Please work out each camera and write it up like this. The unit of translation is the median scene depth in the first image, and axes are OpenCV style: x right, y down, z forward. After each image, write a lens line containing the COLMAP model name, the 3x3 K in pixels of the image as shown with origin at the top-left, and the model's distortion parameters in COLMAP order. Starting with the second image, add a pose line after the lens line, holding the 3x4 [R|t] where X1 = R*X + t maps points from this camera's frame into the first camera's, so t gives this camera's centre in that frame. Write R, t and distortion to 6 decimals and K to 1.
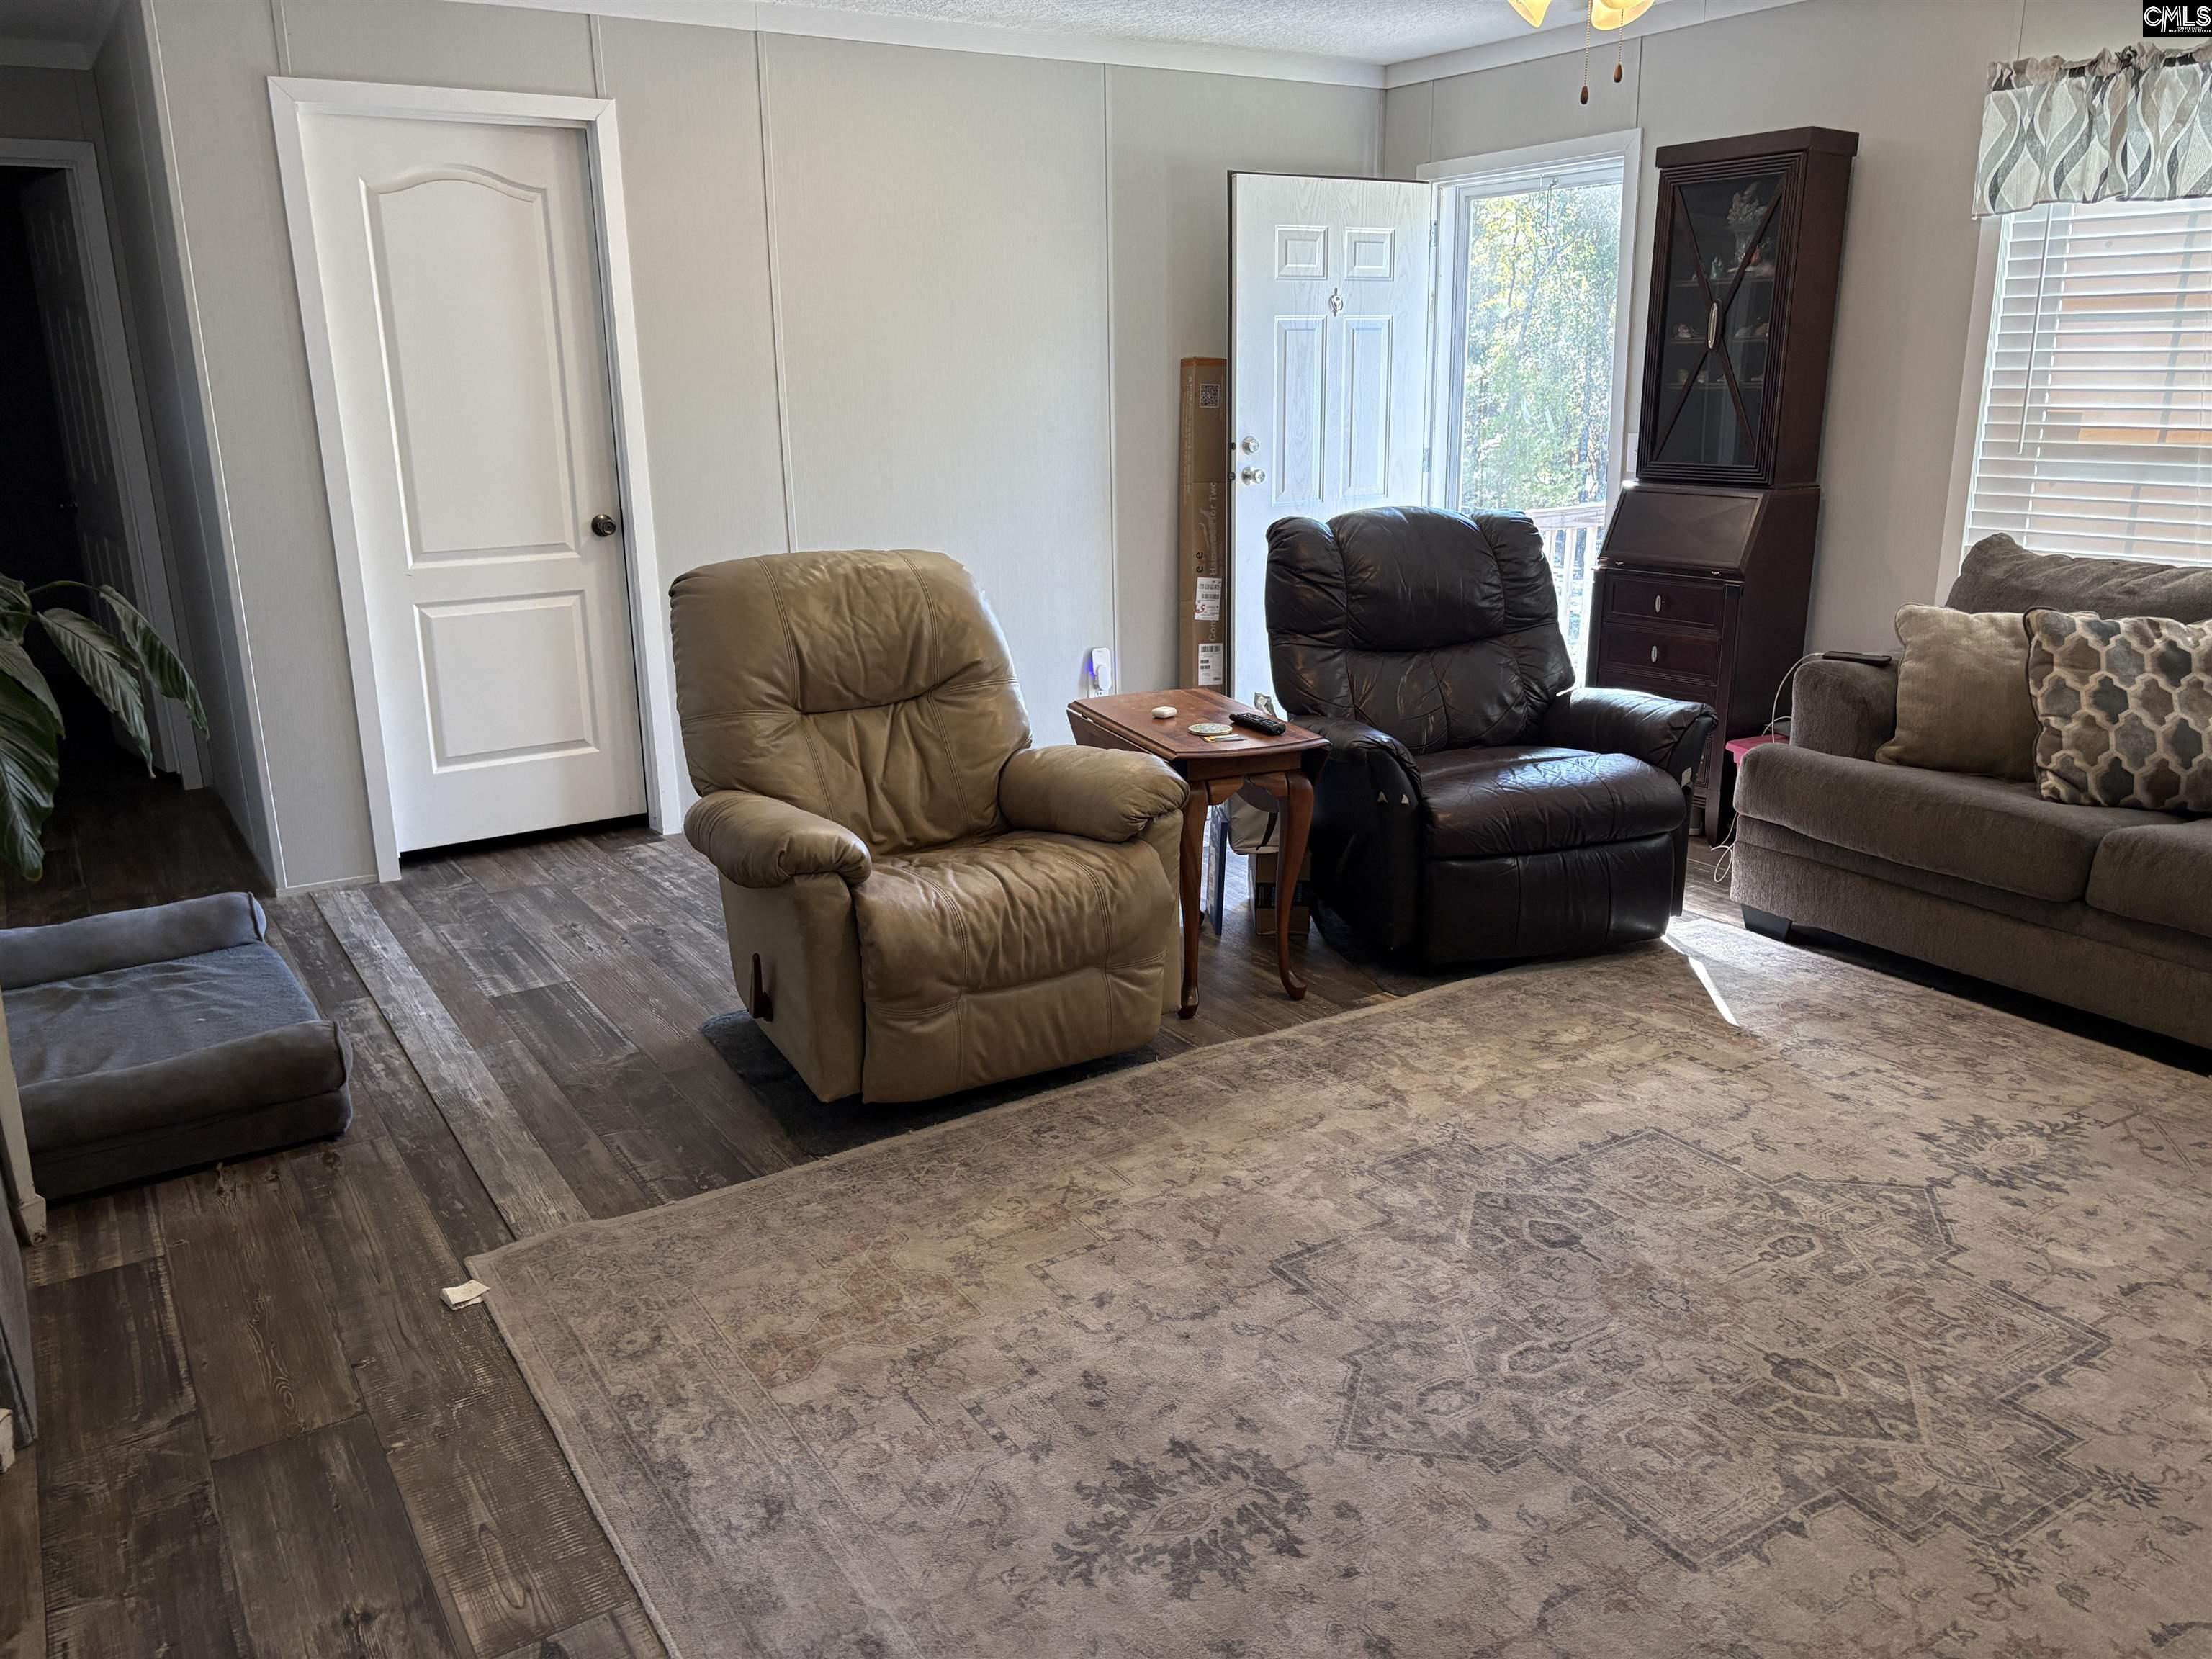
lens RADIAL K [[1650.4, 0, 1106.0], [0, 1650.4, 829.5], [0, 0, 1]] dist [-0.002194, -0.010047]
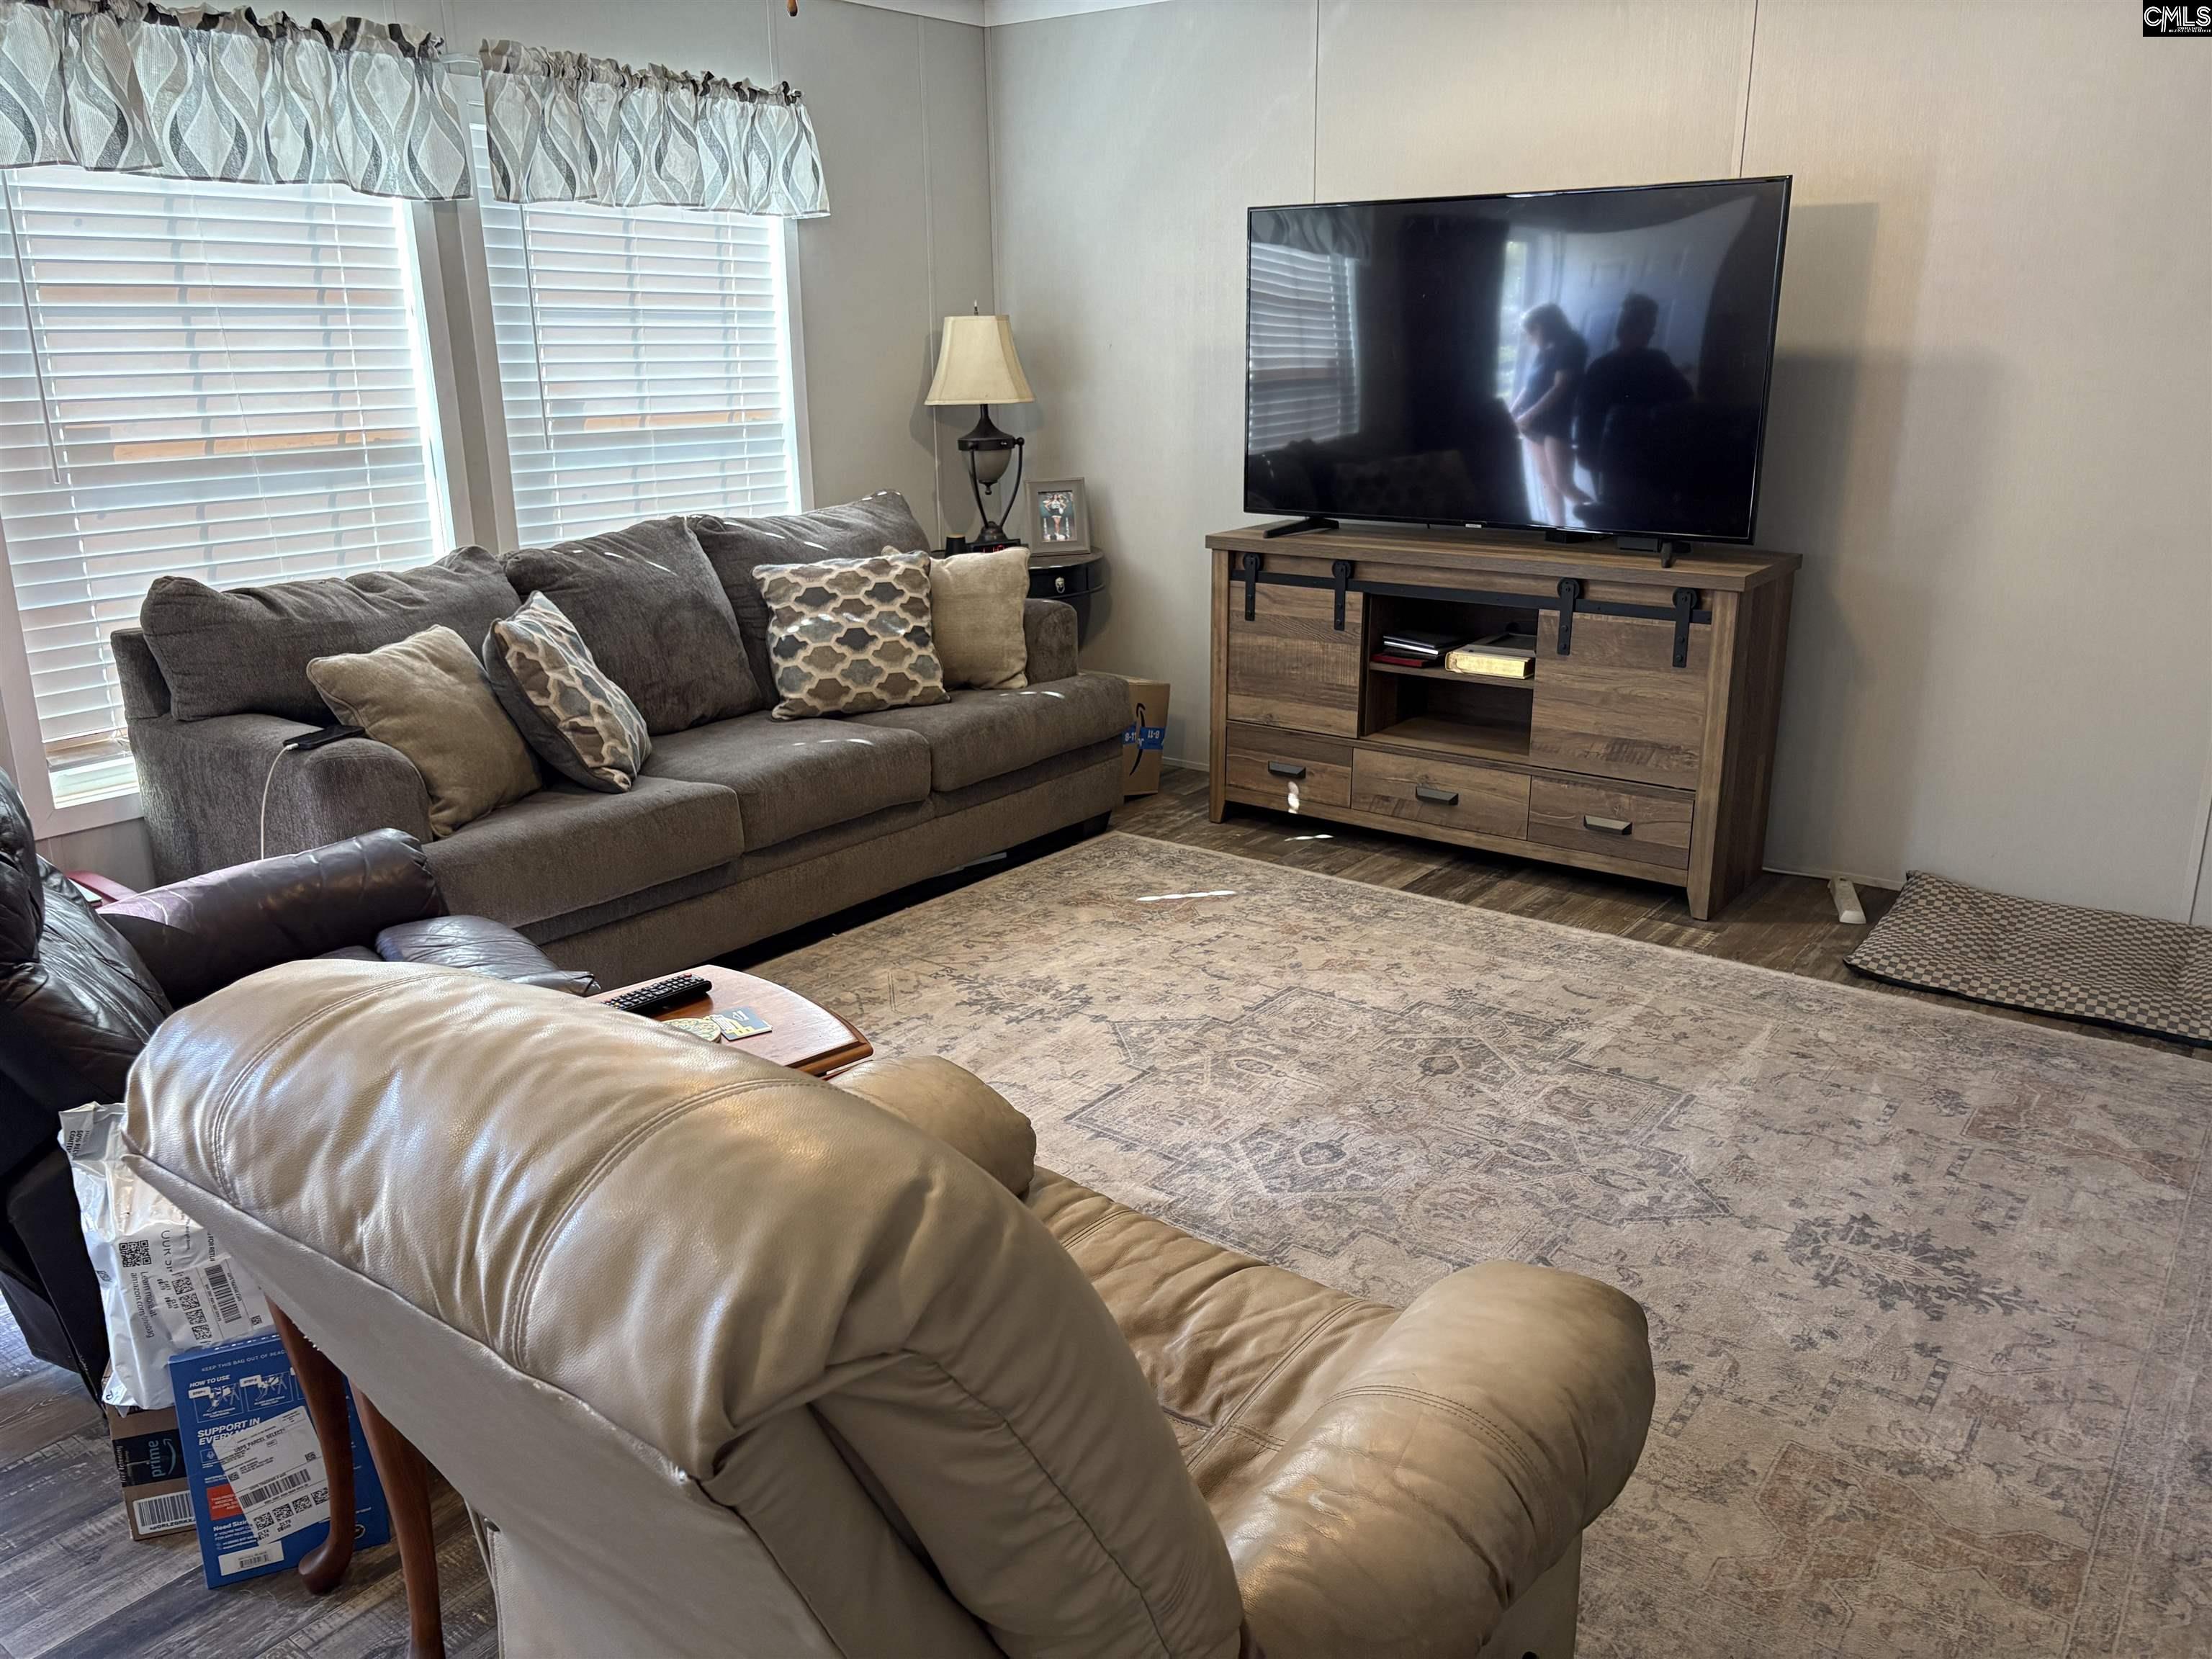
lens RADIAL K [[1623.8, 0, 1106.0], [0, 1623.8, 829.5], [0, 0, 1]] dist [0.004311, 0.005592]
pose [[-0.338517, -0.258651, 0.904713, -0.446200], [0.267292, 0.895439, 0.356012, -0.274336], [-0.902198, 0.362339, -0.233986, 0.971000]]
